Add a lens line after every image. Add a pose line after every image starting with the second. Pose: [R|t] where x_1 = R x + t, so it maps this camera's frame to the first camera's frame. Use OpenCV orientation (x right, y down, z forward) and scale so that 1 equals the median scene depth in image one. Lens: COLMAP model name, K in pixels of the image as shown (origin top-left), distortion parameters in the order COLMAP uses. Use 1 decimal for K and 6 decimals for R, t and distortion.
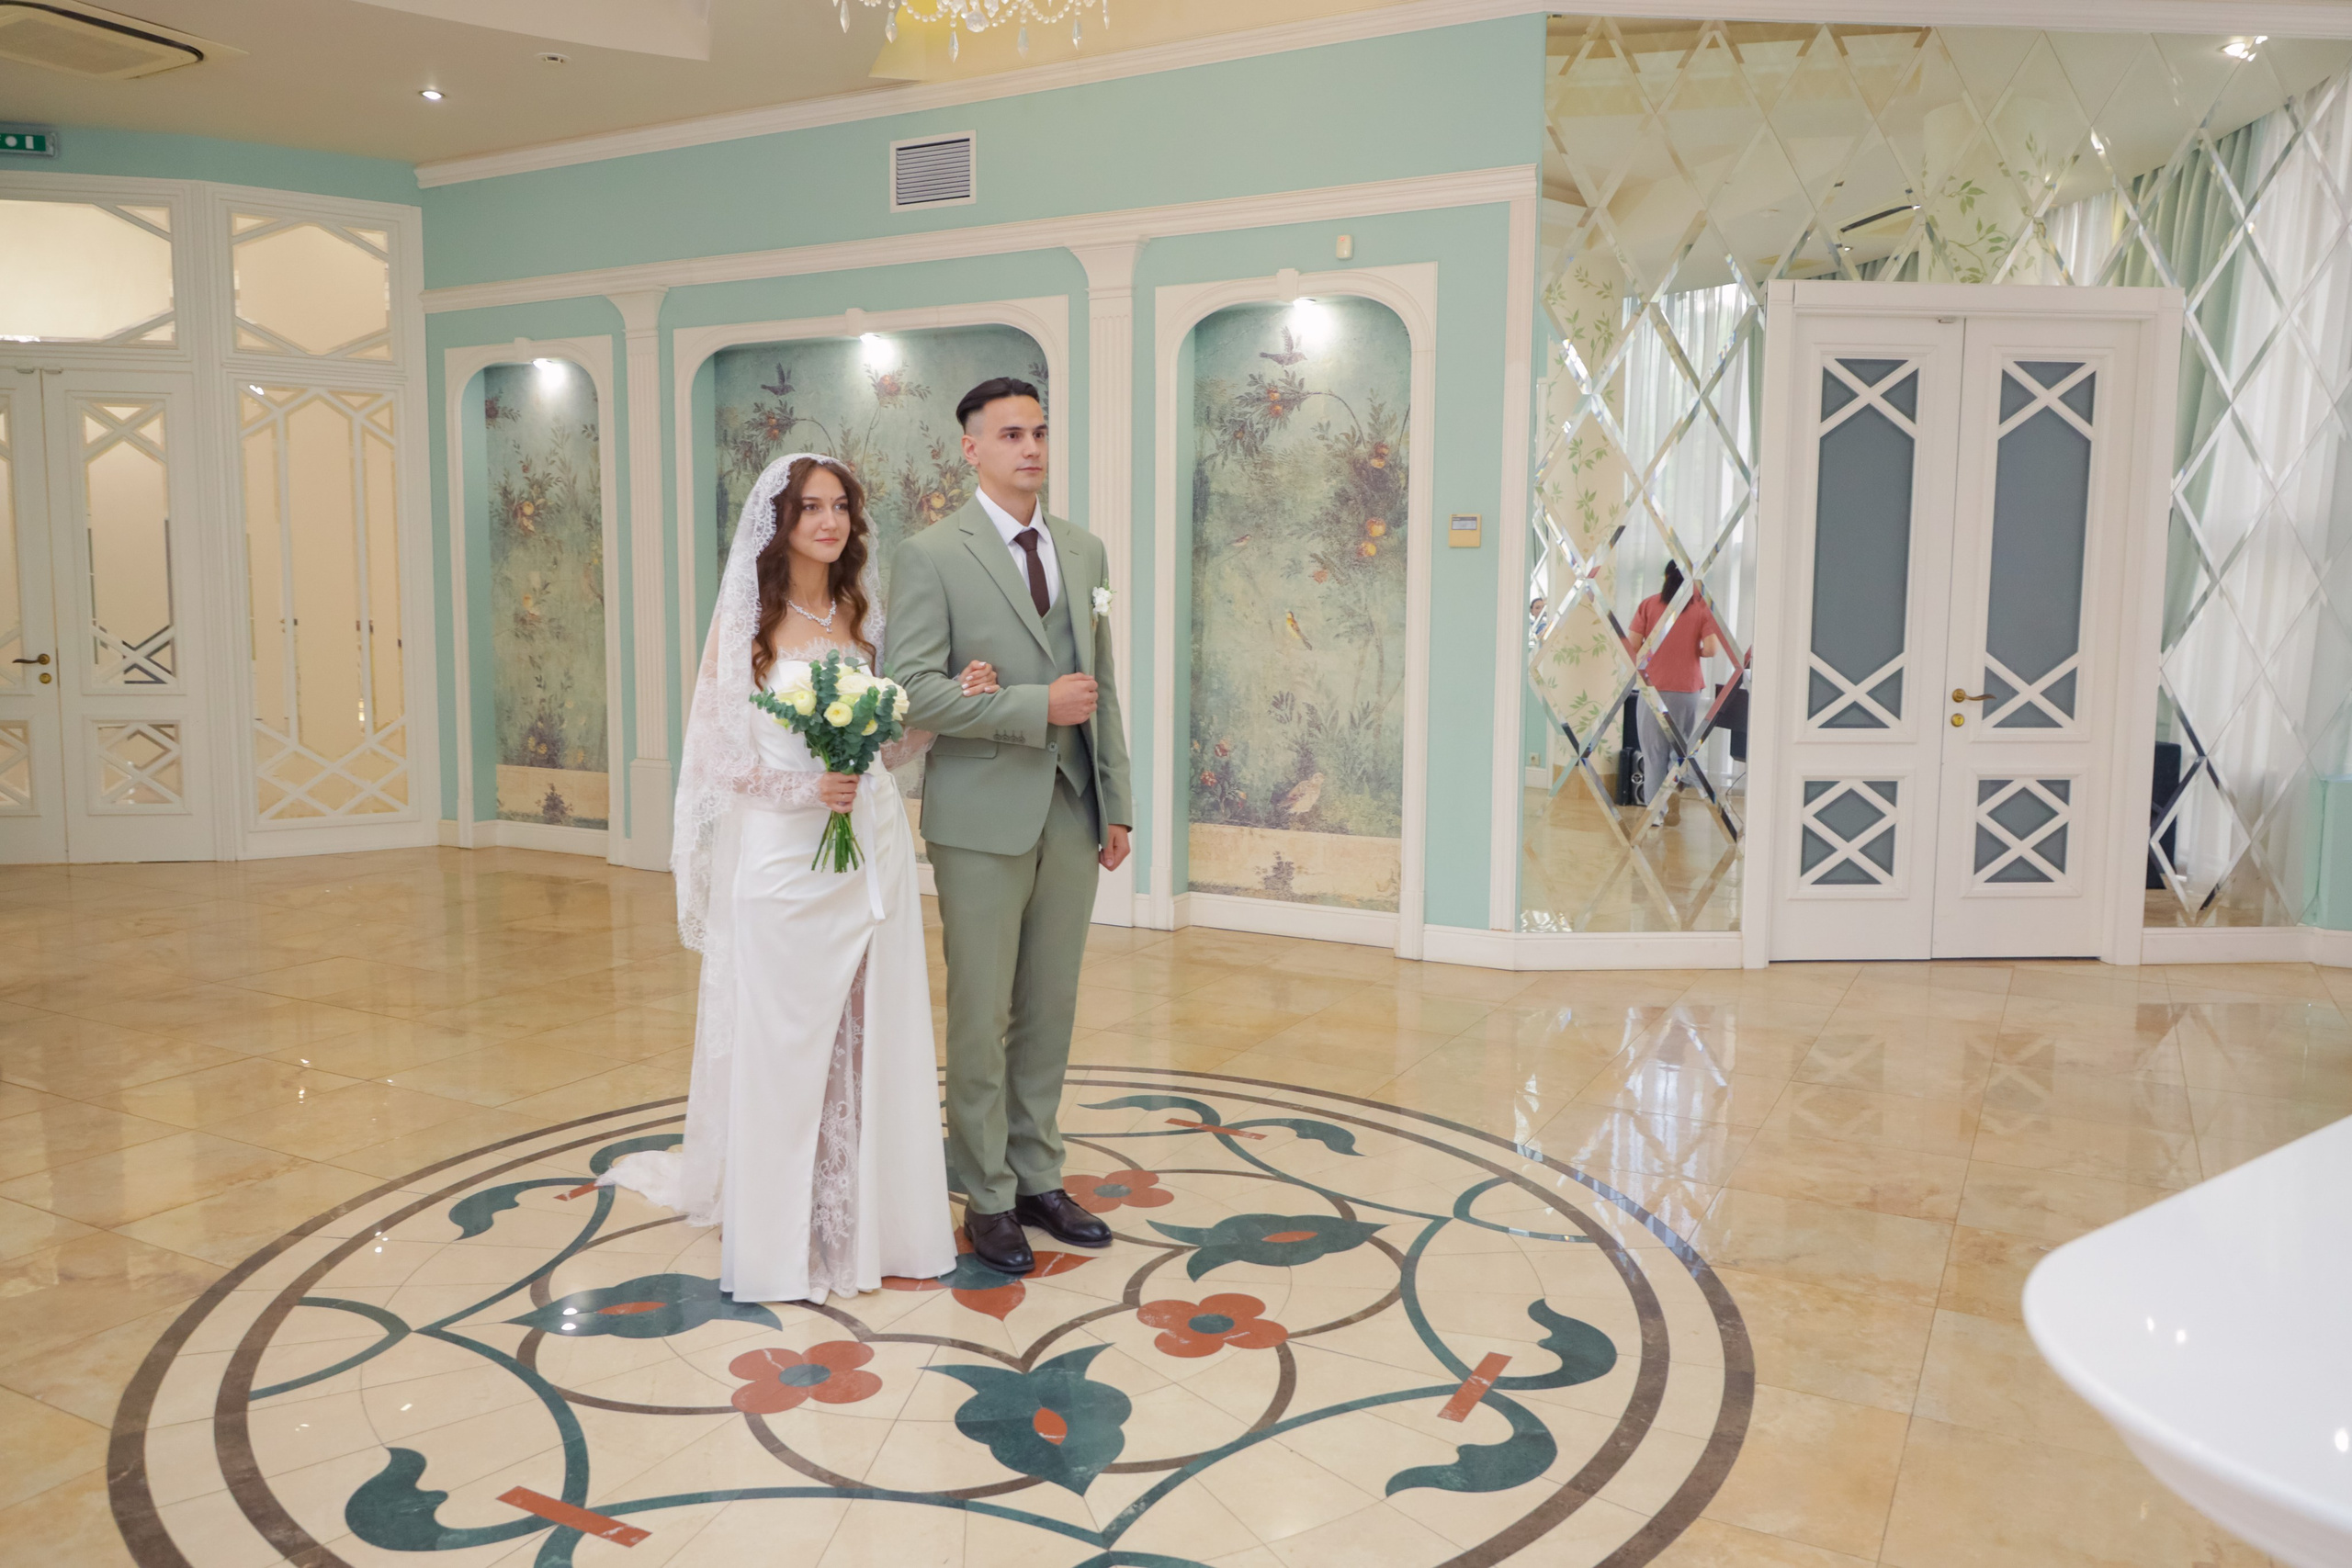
lens RADIAL K [[1705.9, 0, 1184.8], [0, 1705.9, 760.7], [0, 0, 1]] dist [0.002829, 0.005626]
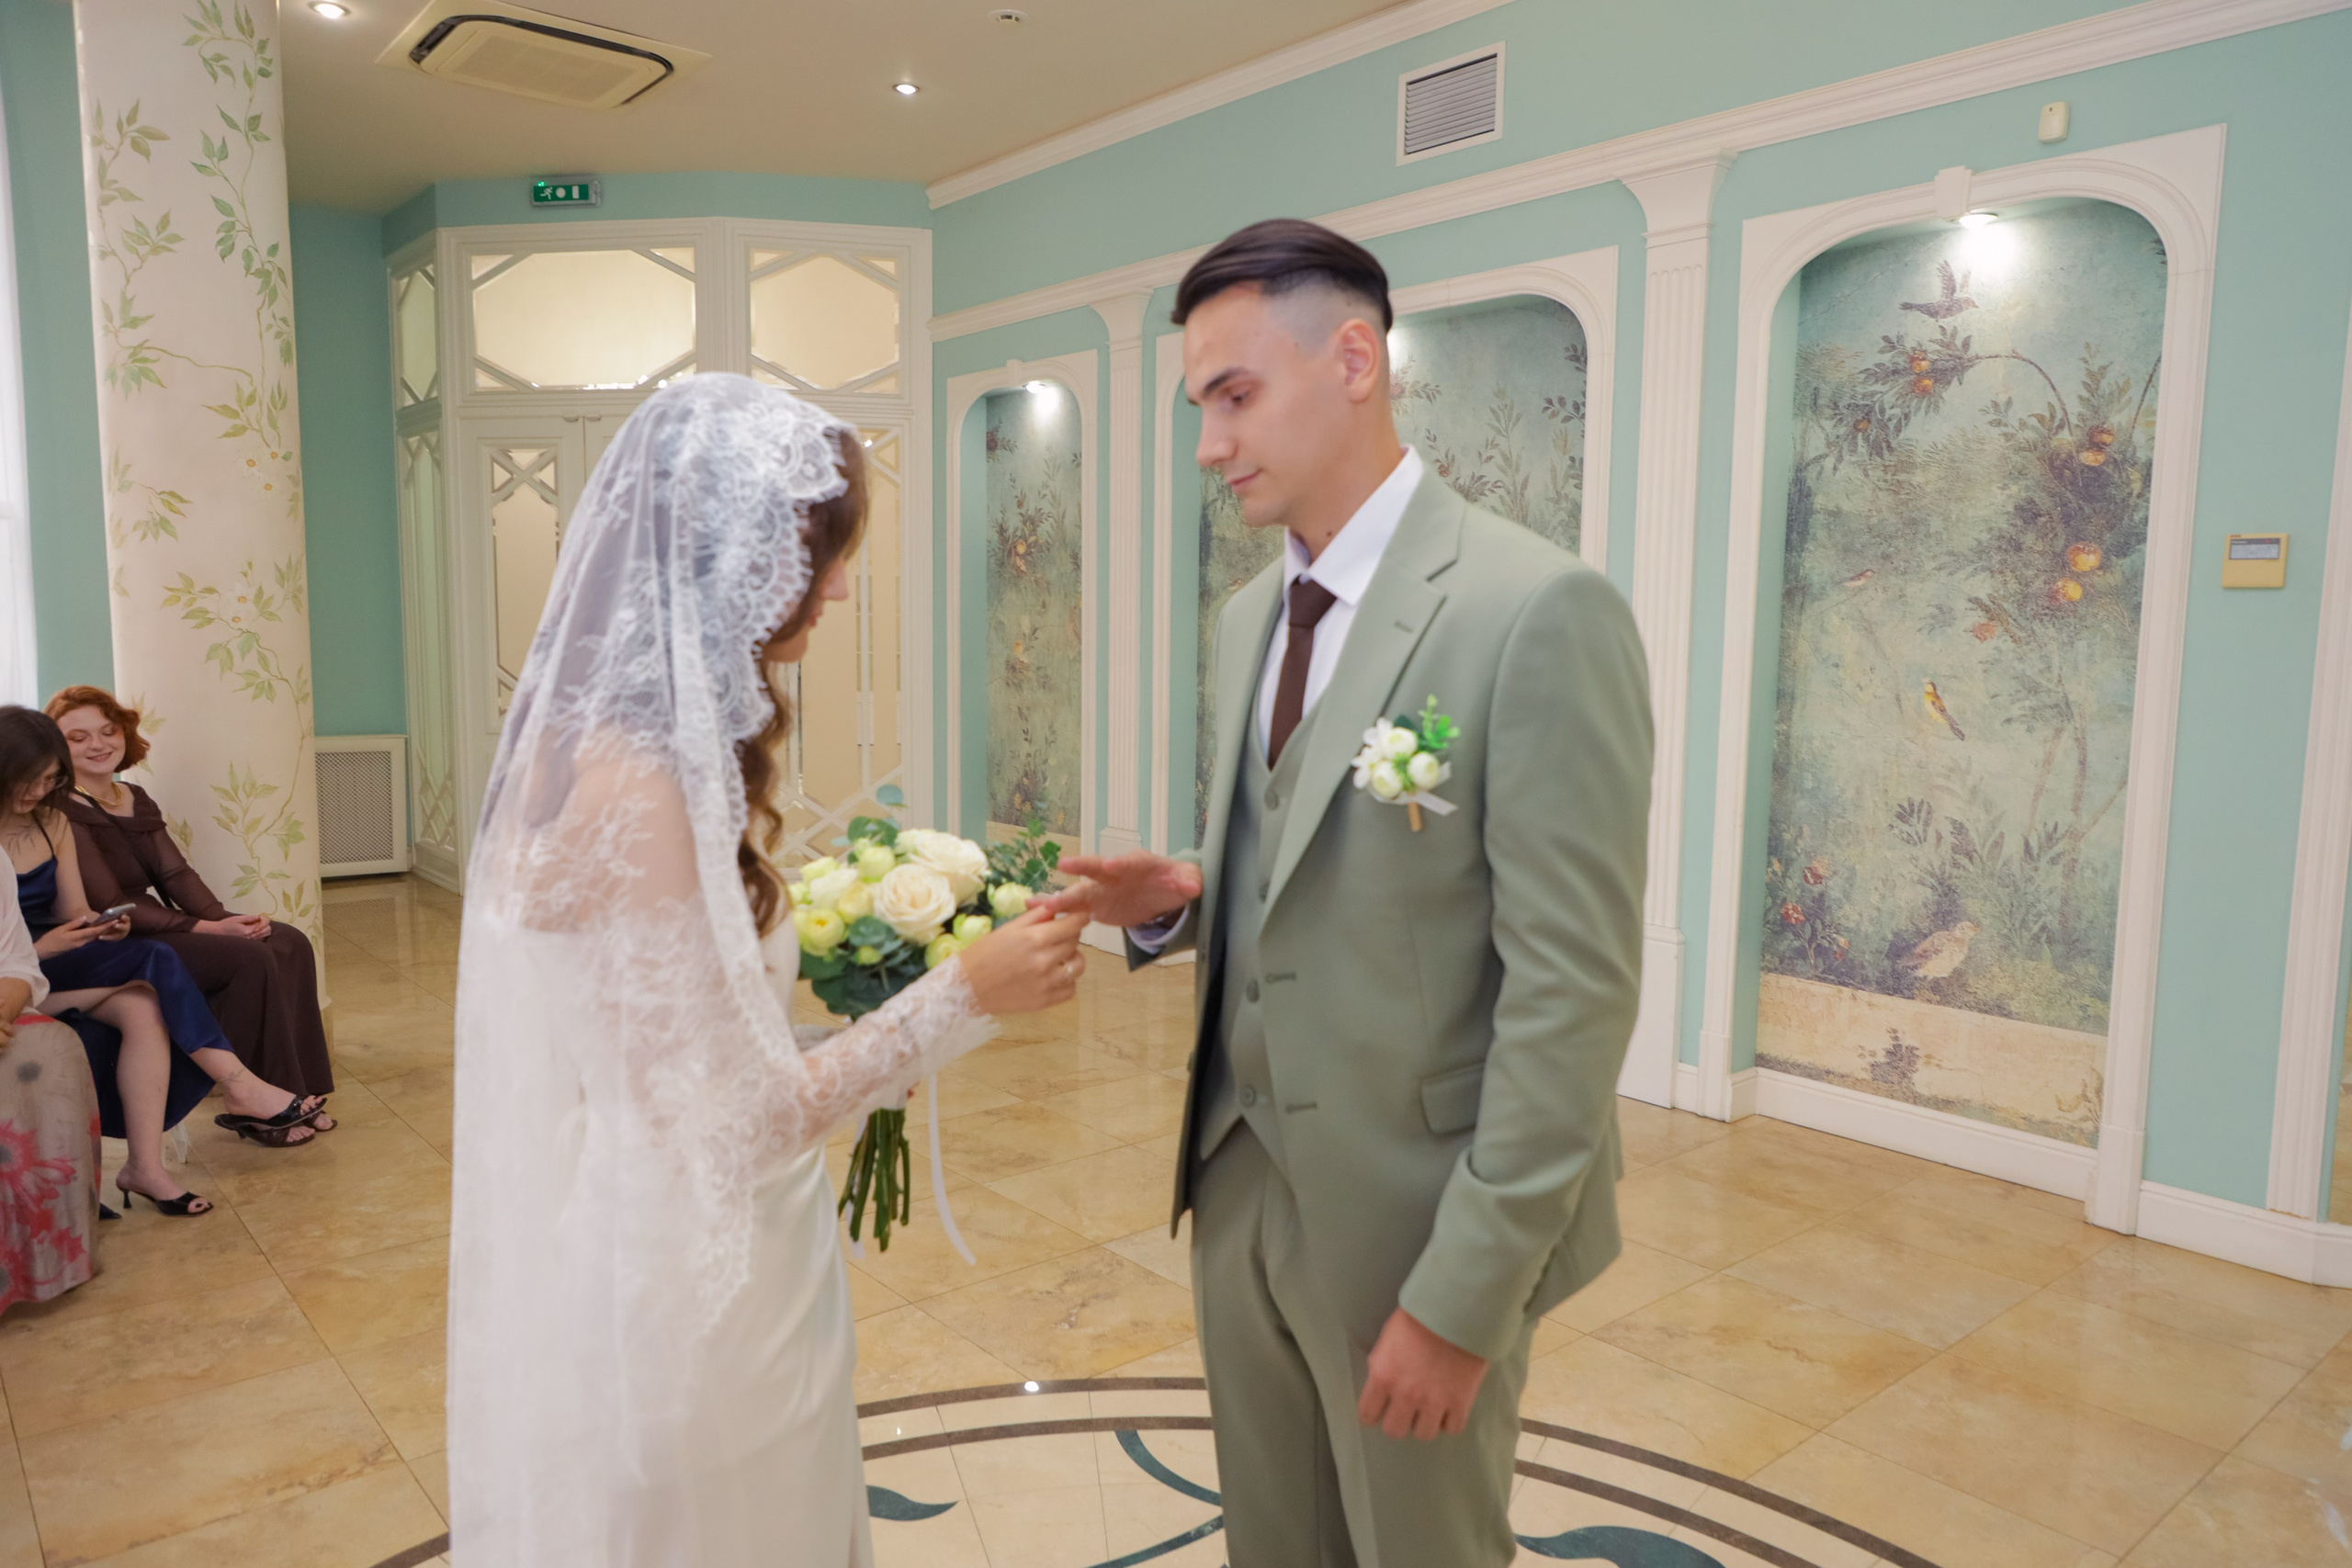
lens RADIAL K [[1585.4, 0, 1179.0], [0, 1585.4, 792.4], [0, 0, 1]] dist [0.002312, 0.004933]
pose [[0.931345, 0.043035, -0.361586, 0.012900], [-0.040620, 0.999073, 0.014282, -0.039830], [0.361865, 0.001386, 0.932229, 0.297294]]
